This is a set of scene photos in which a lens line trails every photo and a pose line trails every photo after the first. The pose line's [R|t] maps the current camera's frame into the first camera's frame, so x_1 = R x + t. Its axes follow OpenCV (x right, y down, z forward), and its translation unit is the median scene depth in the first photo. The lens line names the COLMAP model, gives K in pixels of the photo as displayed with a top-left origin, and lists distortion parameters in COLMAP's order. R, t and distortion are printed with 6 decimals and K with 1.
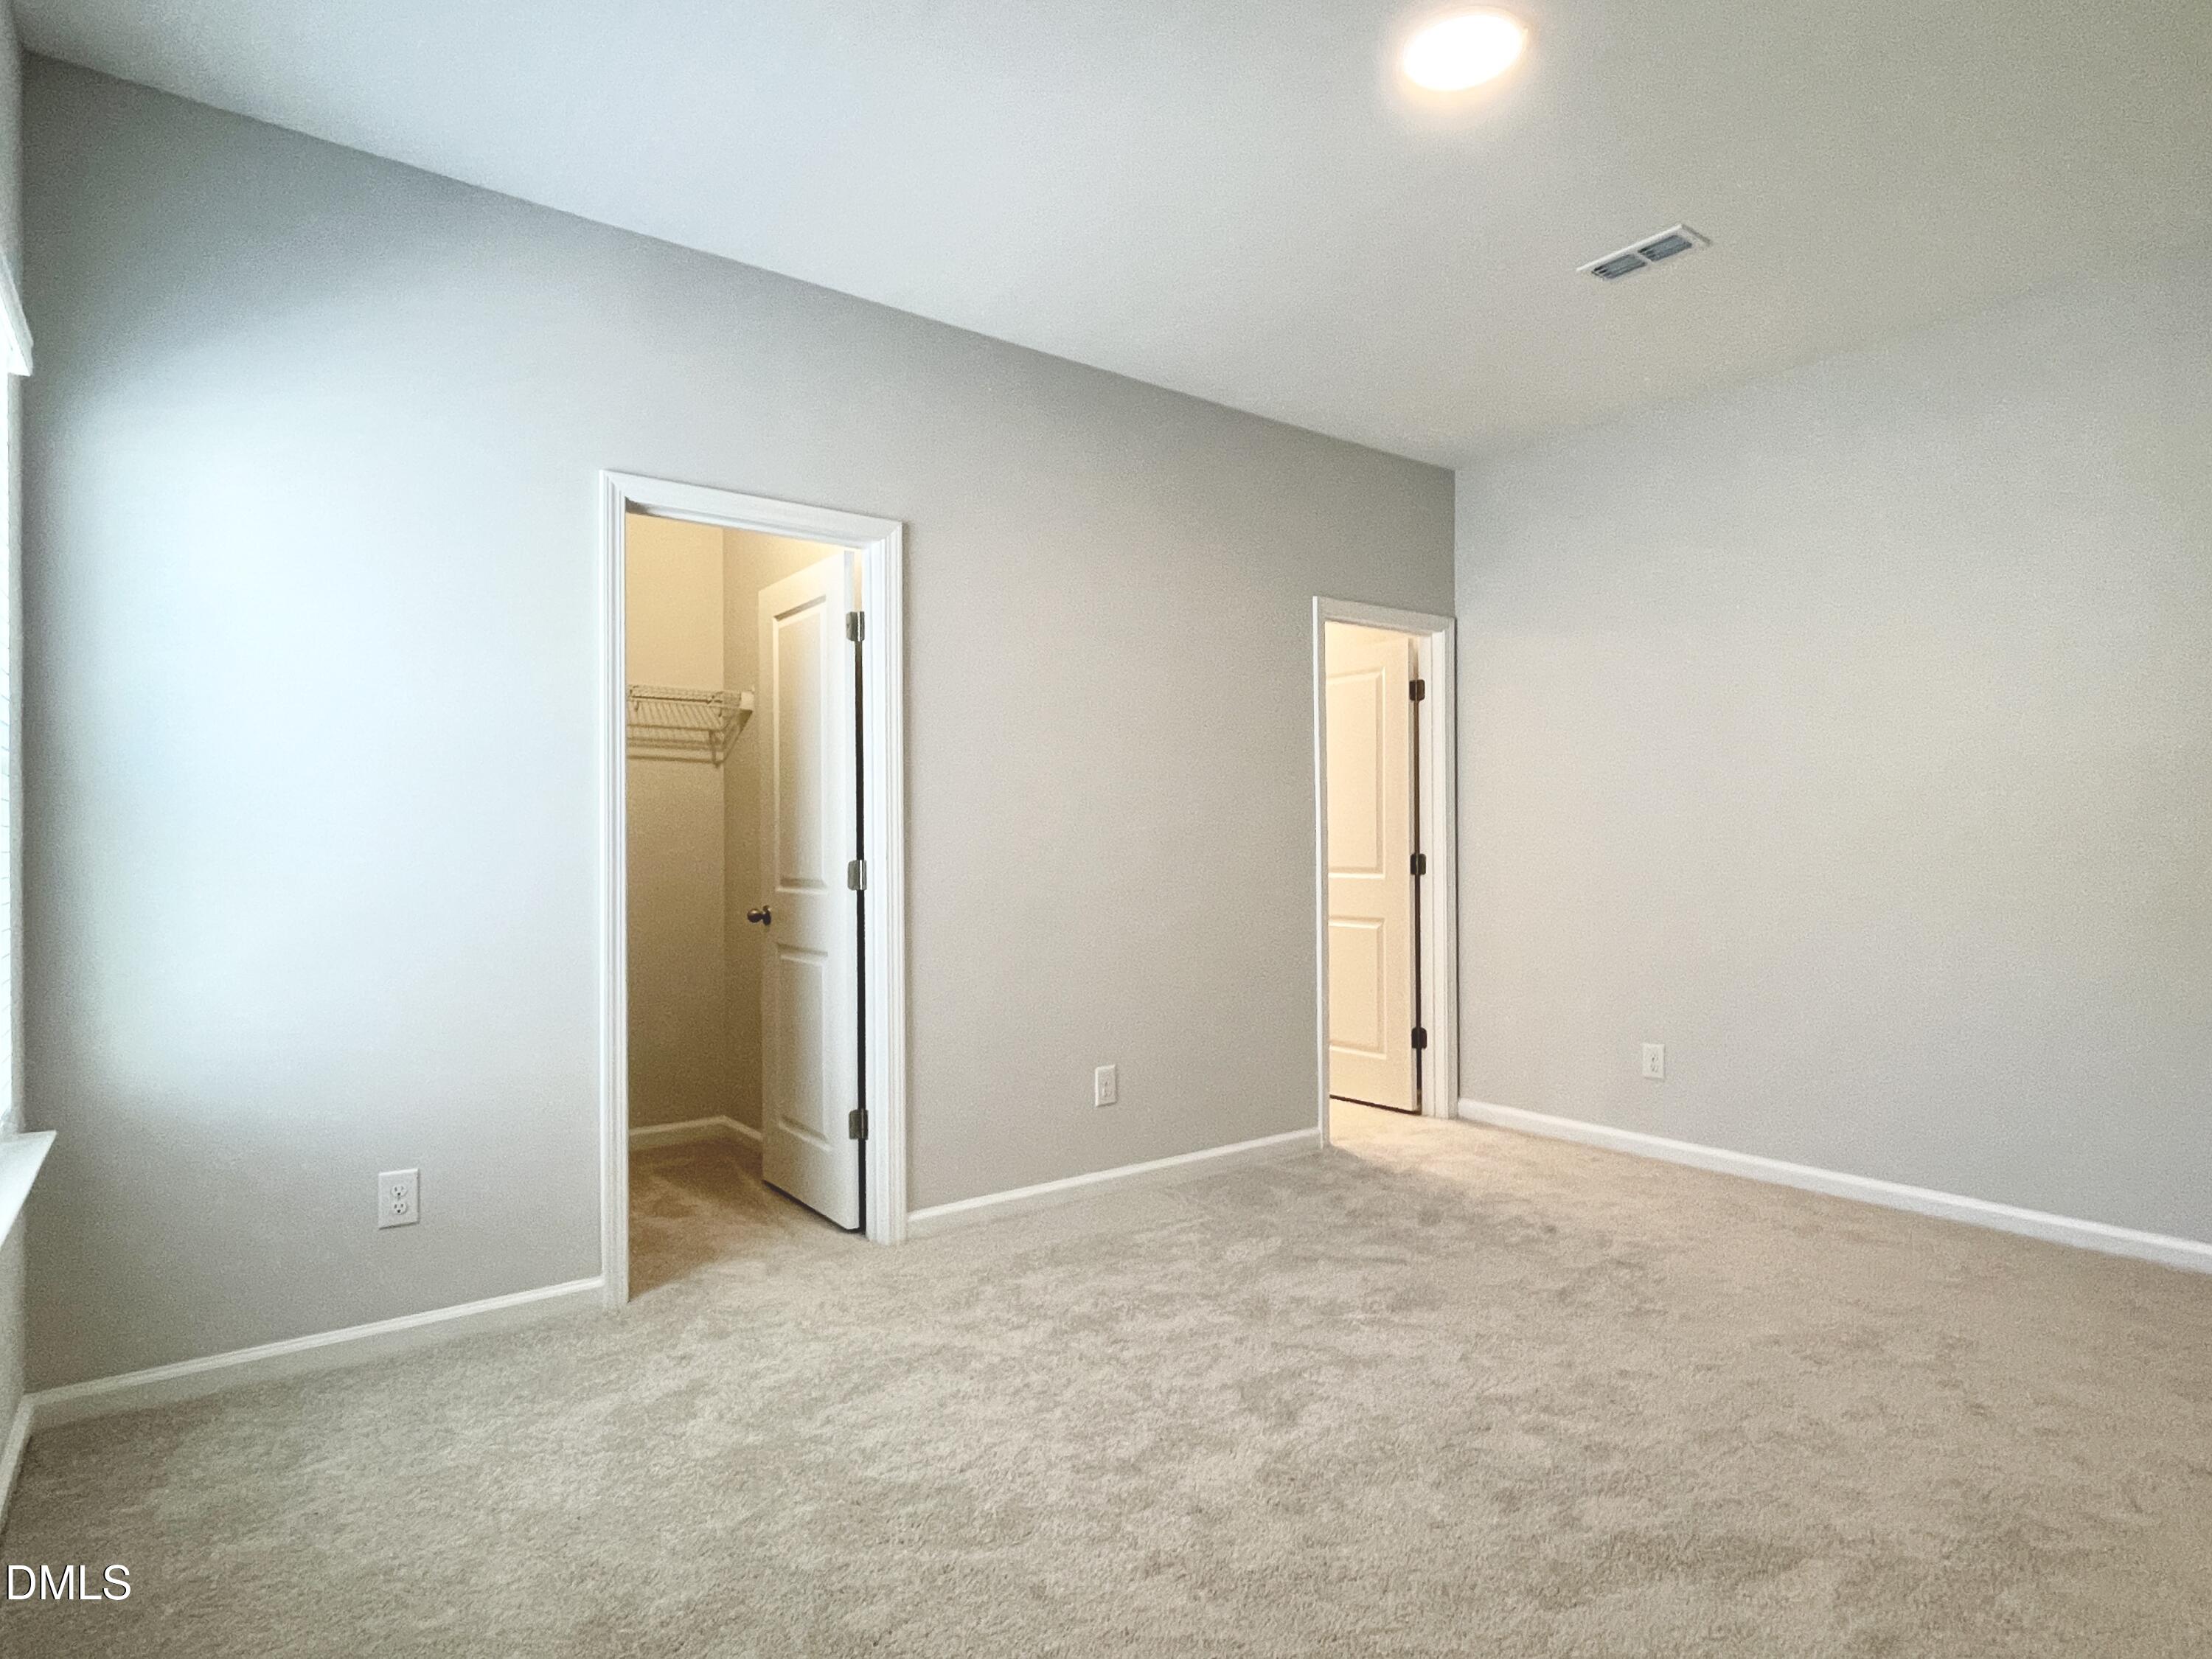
lens RADIAL K [[1245.9, 0, 1099.1], [0, 1245.9, 832.8], [0, 0, 1]] dist [-0.003264, 0.002871]
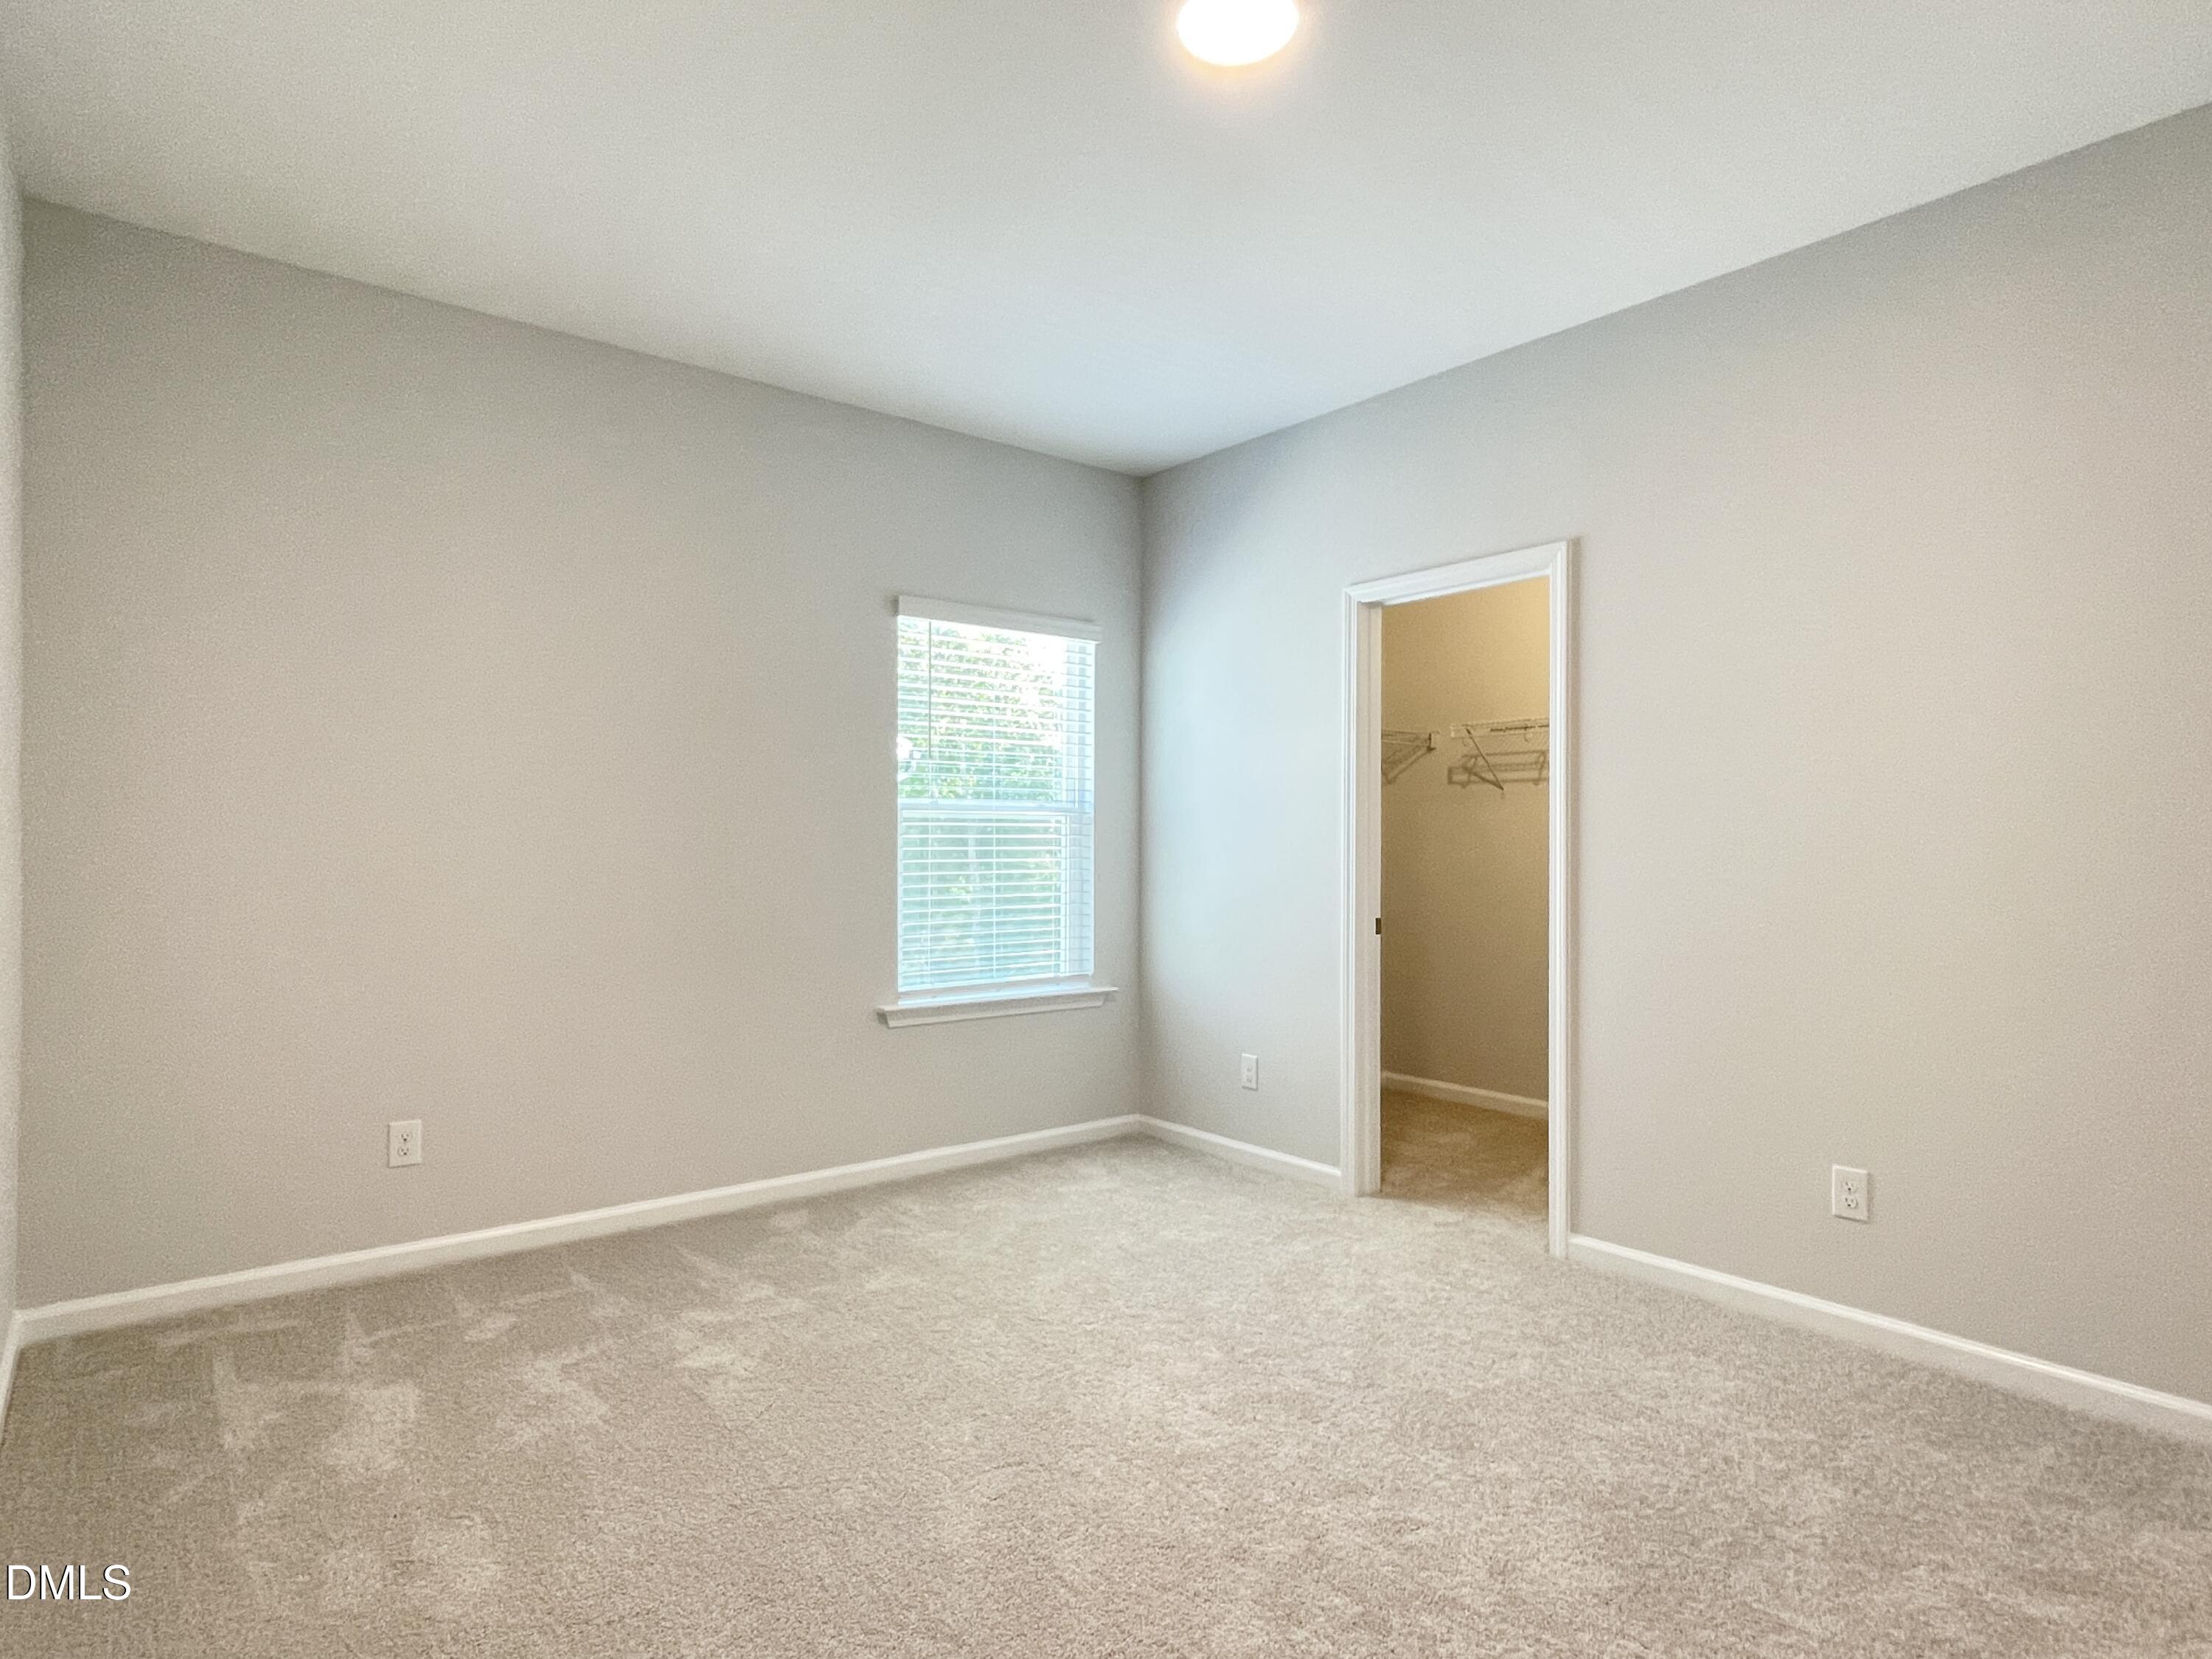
lens RADIAL K [[1245.9, 0, 1095.8], [0, 1245.9, 829.4], [0, 0, 1]] dist [-0.003264, 0.002871]
pose [[0.000809, -0.010506, -0.999944, 0.839906], [0.001897, 0.999943, -0.010504, -0.007391], [0.999998, -0.001889, 0.000829, 0.615225]]
